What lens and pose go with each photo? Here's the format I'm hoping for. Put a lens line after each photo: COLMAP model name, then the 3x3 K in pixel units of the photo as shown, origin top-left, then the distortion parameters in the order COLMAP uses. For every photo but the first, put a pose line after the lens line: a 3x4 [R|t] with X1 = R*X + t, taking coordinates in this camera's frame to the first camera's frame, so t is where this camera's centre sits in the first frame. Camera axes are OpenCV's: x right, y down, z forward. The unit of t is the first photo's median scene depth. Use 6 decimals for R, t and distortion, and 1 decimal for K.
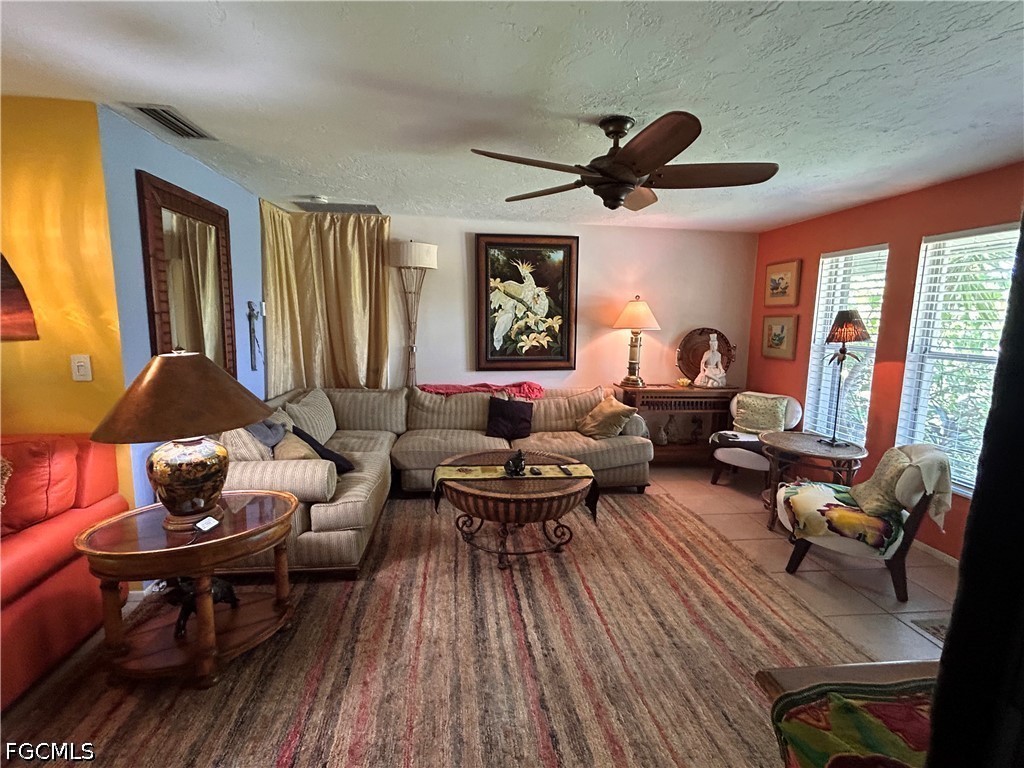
lens RADIAL K [[477.1, 0, 507.0], [0, 477.1, 386.2], [0, 0, 1]] dist [0.003687, -0.000280]
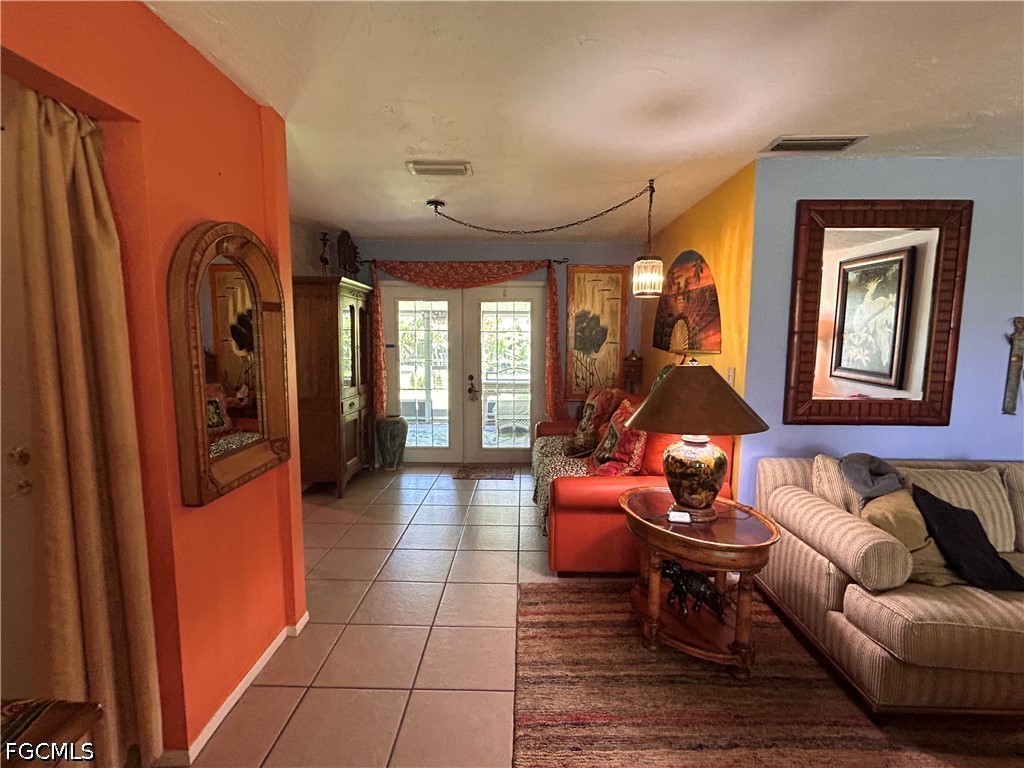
lens RADIAL K [[477.1, 0, 515.6], [0, 477.1, 384.7], [0, 0, 1]] dist [0.003687, -0.000280]
pose [[-0.120624, 0.085848, -0.988979, 0.205401], [-0.151224, 0.983037, 0.103776, -0.030487], [0.981112, 0.162075, -0.105595, 0.282258]]
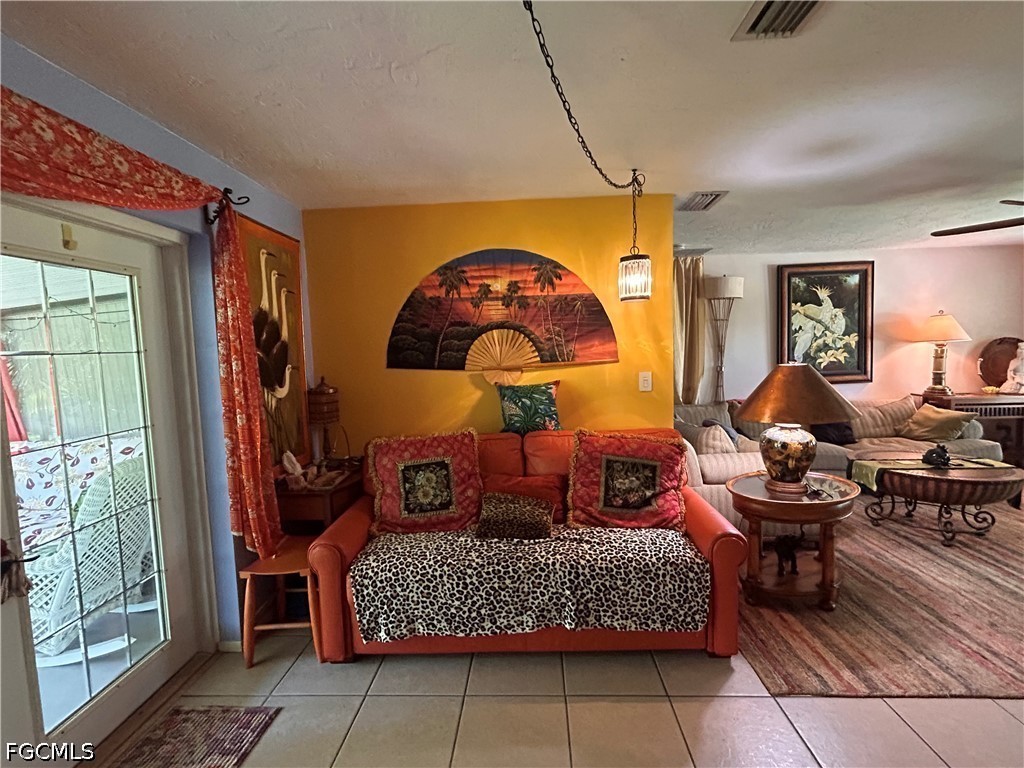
lens RADIAL K [[477.1, 0, 515.9], [0, 477.1, 385.2], [0, 0, 1]] dist [0.003687, -0.000280]
pose [[0.987596, -0.036053, -0.152822, -0.507829], [0.025718, 0.997280, -0.069079, 0.027485], [0.154897, 0.064292, 0.985836, -0.198145]]
